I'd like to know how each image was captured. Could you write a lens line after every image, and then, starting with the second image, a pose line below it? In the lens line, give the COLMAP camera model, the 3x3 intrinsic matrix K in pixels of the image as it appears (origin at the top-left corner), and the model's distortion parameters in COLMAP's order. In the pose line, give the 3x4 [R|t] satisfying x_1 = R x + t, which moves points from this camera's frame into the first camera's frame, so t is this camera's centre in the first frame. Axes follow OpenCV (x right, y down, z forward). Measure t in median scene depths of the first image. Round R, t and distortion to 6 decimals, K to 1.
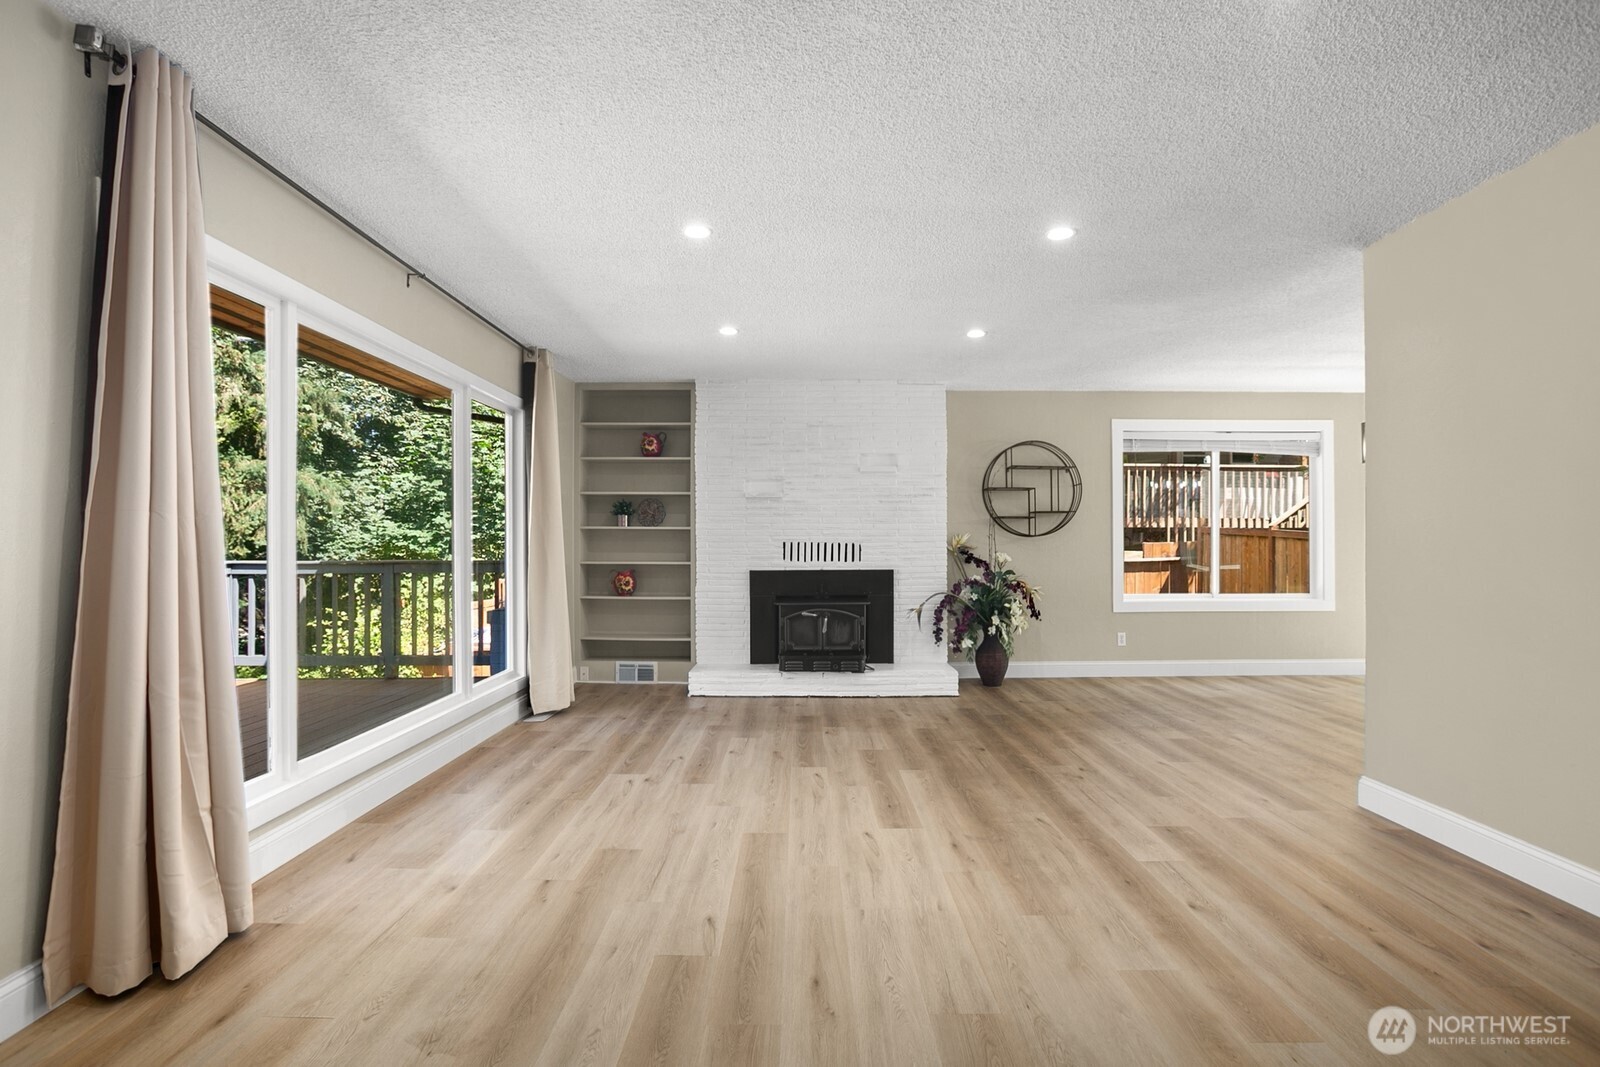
lens RADIAL K [[773.5, 0, 800.1], [0, 773.5, 540.9], [0, 0, 1]] dist [-0.005626, -0.000572]
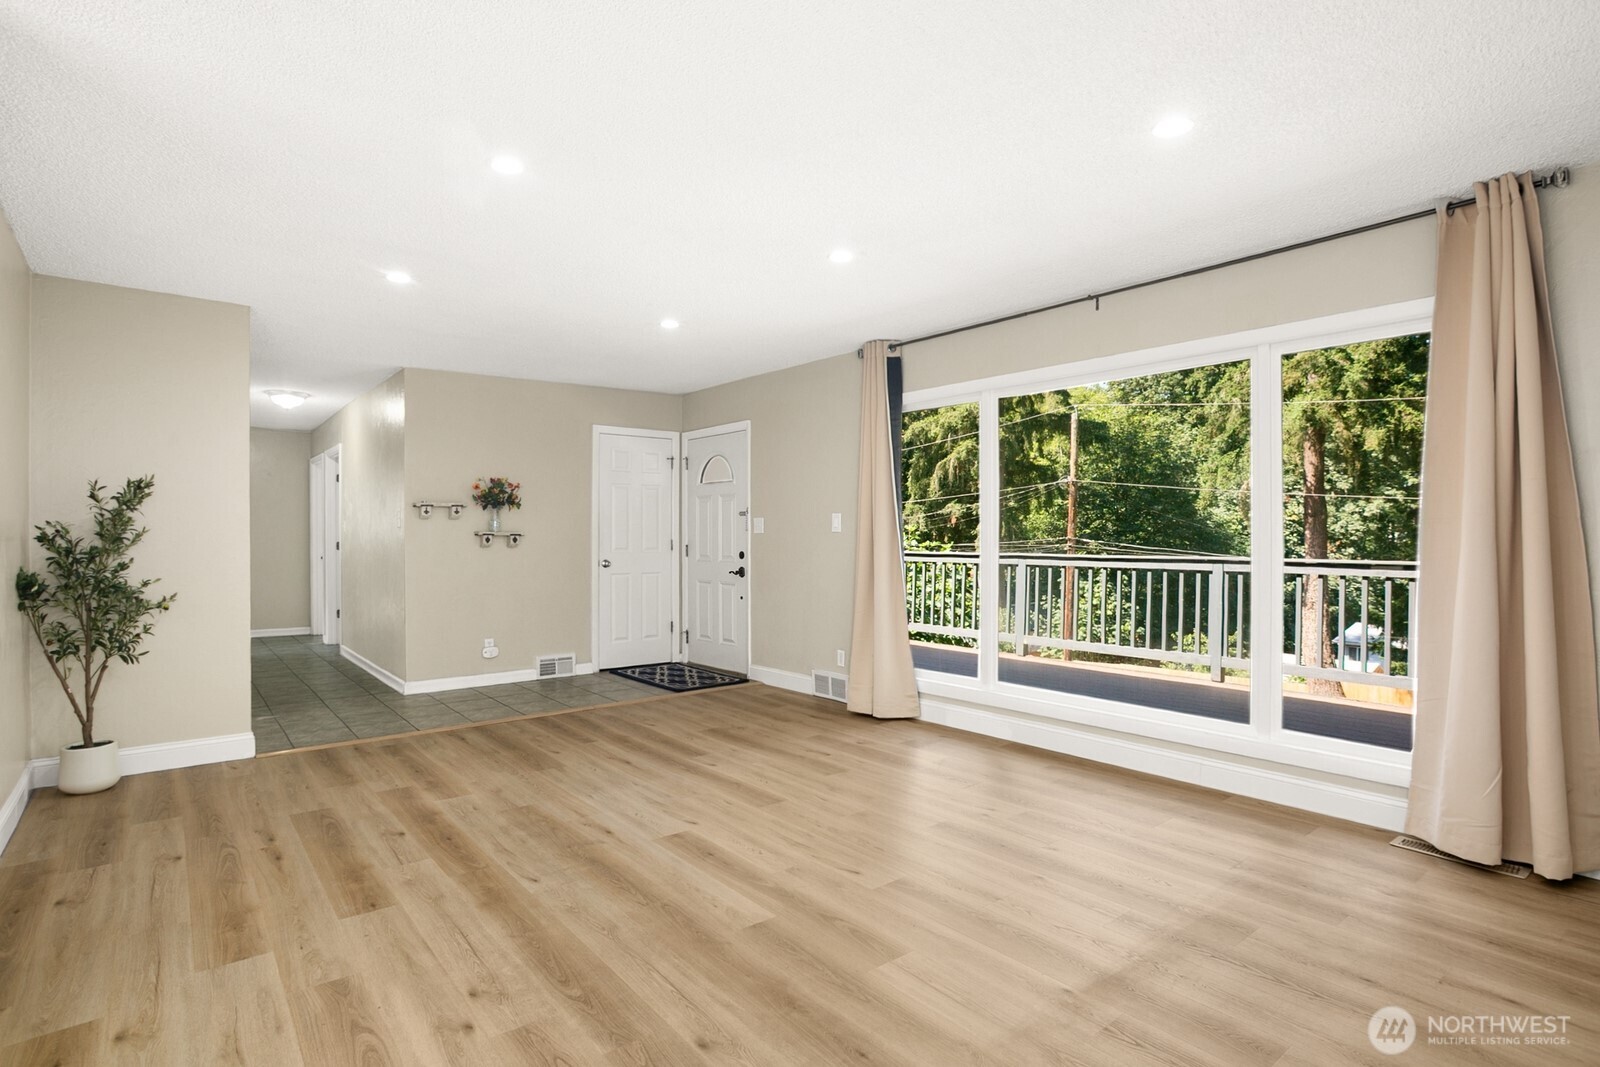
lens RADIAL K [[787.6, 0, 798.6], [0, 787.6, 541.9], [0, 0, 1]] dist [0.002402, 0.000774]
pose [[-0.772554, 0.004593, -0.634933, 0.495795], [0.006574, 0.999978, -0.000766, -0.001148], [0.634915, -0.004766, -0.772567, 1.452630]]
